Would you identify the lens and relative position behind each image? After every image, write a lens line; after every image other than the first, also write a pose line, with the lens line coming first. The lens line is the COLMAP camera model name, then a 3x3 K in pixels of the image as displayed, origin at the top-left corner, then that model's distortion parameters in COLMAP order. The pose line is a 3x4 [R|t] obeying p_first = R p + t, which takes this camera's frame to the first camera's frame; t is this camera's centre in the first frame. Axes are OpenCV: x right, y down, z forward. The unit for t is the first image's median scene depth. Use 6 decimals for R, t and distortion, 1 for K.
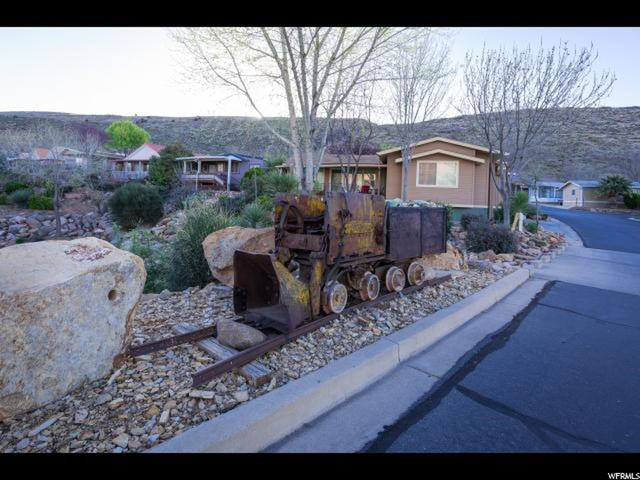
lens RADIAL K [[372.9, 0, 319.9], [0, 372.9, 243.4], [0, 0, 1]] dist [0.002012, -0.000236]
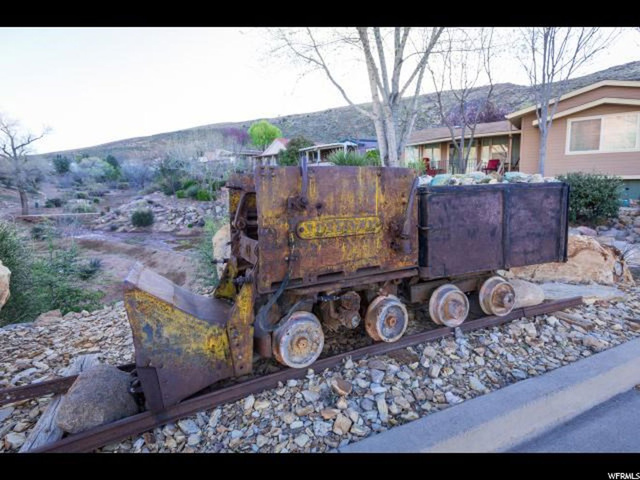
lens RADIAL K [[323.5, 0, 320.0], [0, 323.5, 240.0], [0, 0, 1]] dist [-0.000046, -0.000350]
pose [[0.897506, 0.022238, -0.440442, 0.225143], [0.001992, 0.998513, 0.054473, -0.036934], [0.440999, -0.049767, 0.896127, 0.407729]]
